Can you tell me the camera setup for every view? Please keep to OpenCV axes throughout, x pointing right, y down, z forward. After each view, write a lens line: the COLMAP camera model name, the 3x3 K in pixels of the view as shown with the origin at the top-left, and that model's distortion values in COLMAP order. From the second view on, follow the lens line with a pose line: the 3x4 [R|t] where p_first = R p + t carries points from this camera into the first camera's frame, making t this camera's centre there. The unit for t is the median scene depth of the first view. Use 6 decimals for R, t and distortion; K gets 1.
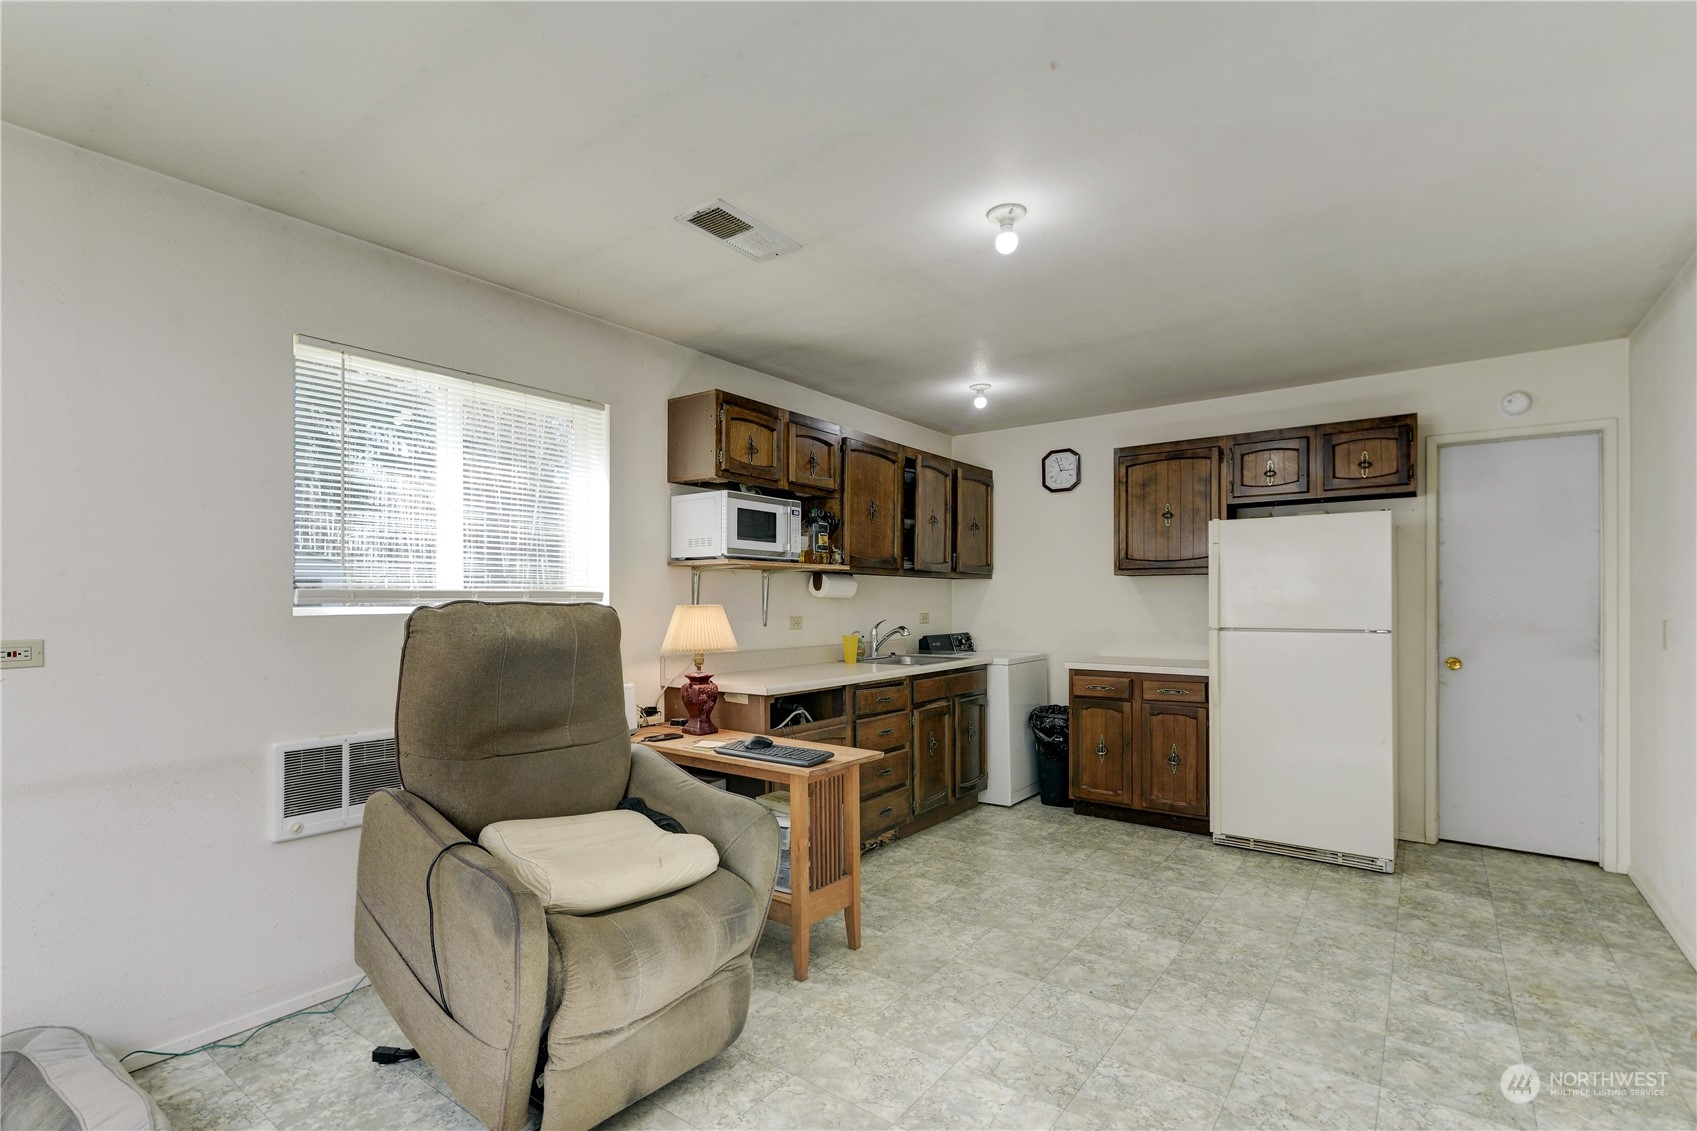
lens RADIAL K [[815.9, 0, 810.5], [0, 815.9, 601.7], [0, 0, 1]] dist [0.000398, 0.000309]
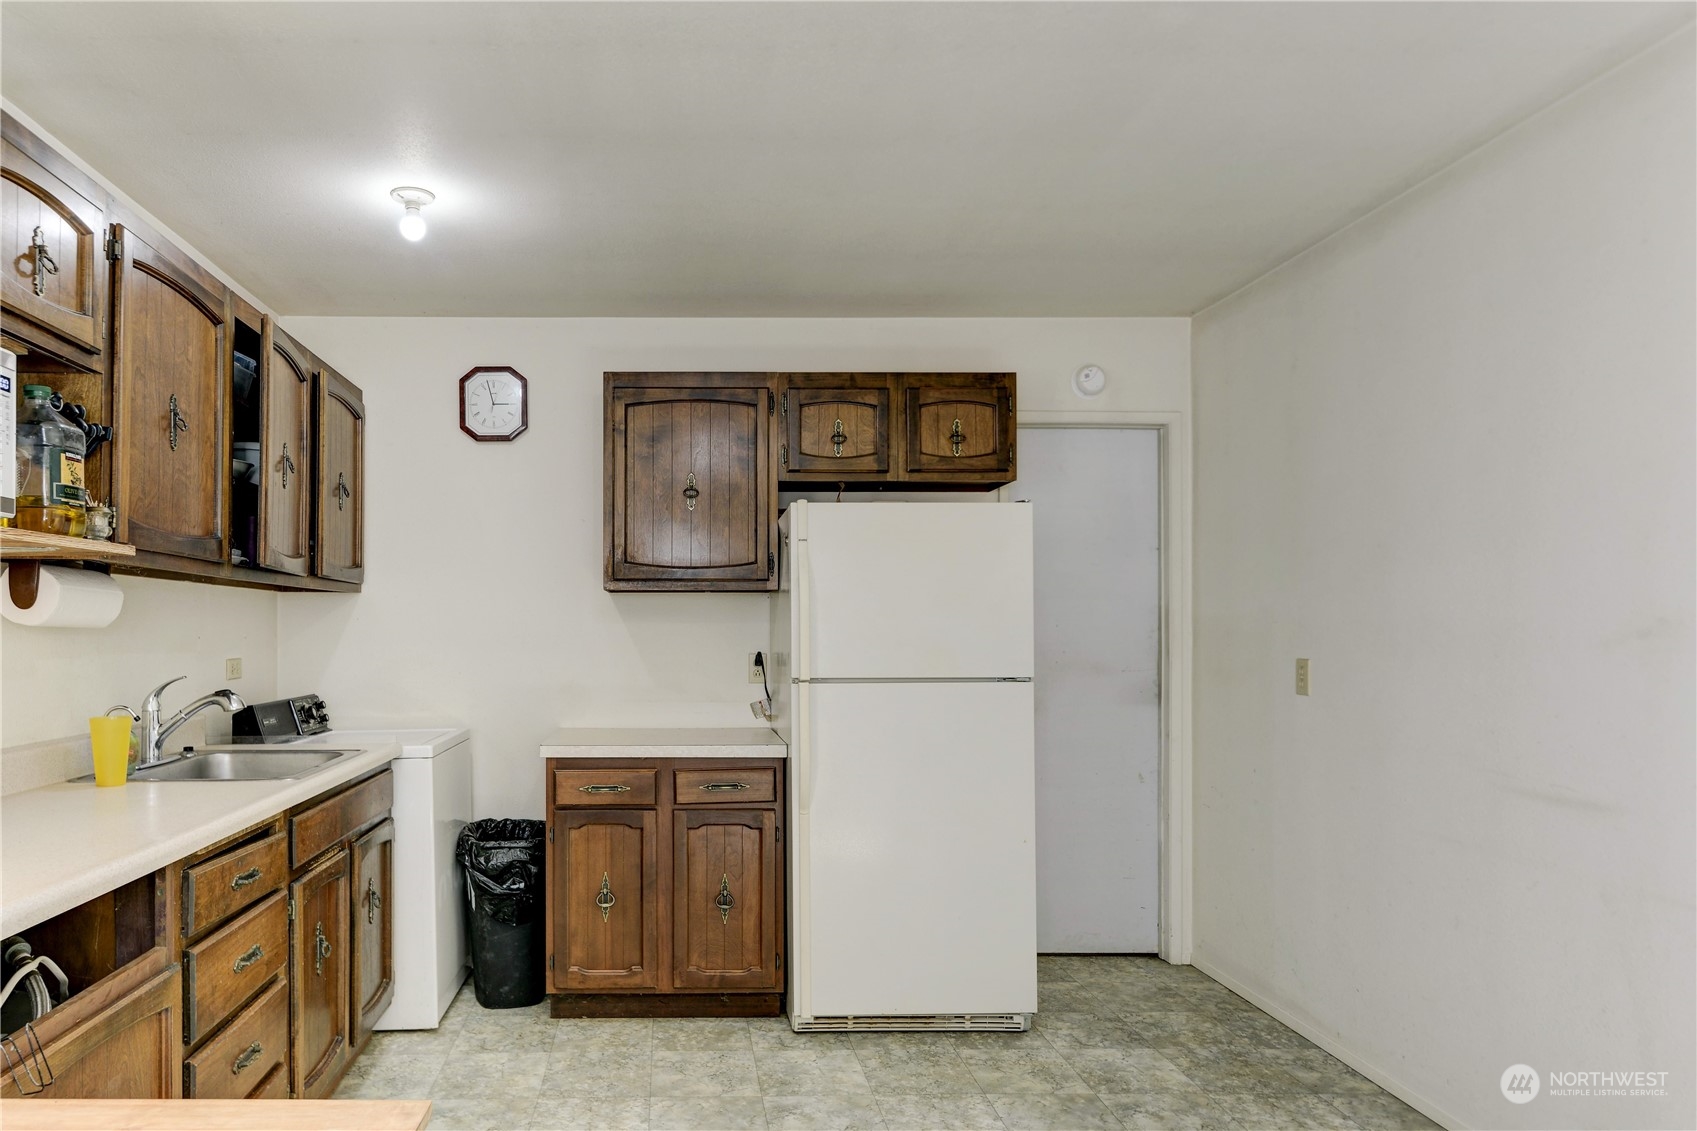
lens RADIAL K [[1055.7, 0, 670.5], [0, 1055.7, 630.7], [0, 0, 1]] dist [-0.000706, -0.000130]
pose [[0.777919, 0.001300, 0.628363, -0.071187], [-0.000048, 0.999998, -0.002009, -0.002056], [-0.628365, 0.001532, 0.777917, 0.431539]]
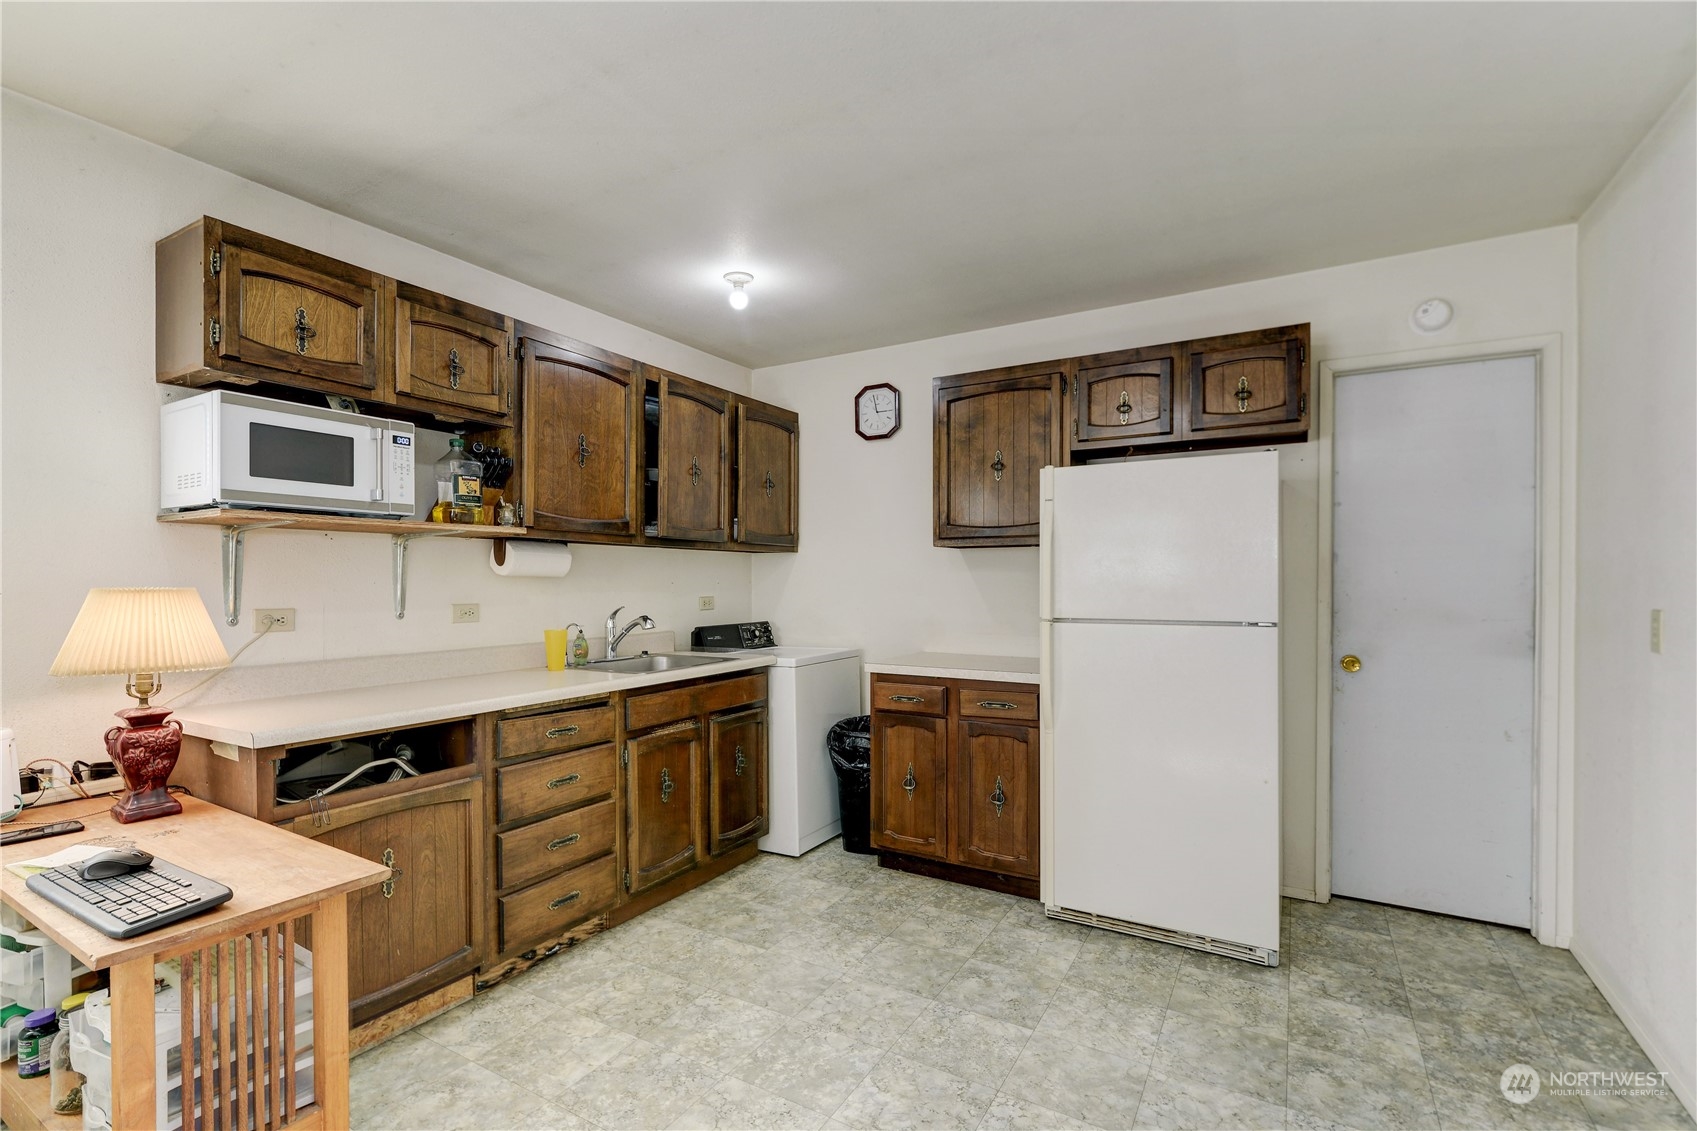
lens RADIAL K [[781.0, 0, 840.8], [0, 781.0, 589.1], [0, 0, 1]] dist [-0.000435, -0.000076]
pose [[0.992519, -0.001446, 0.122083, 0.223129], [0.000266, 0.999953, 0.009682, -0.000315], [-0.122092, -0.009578, 0.992473, 0.329401]]
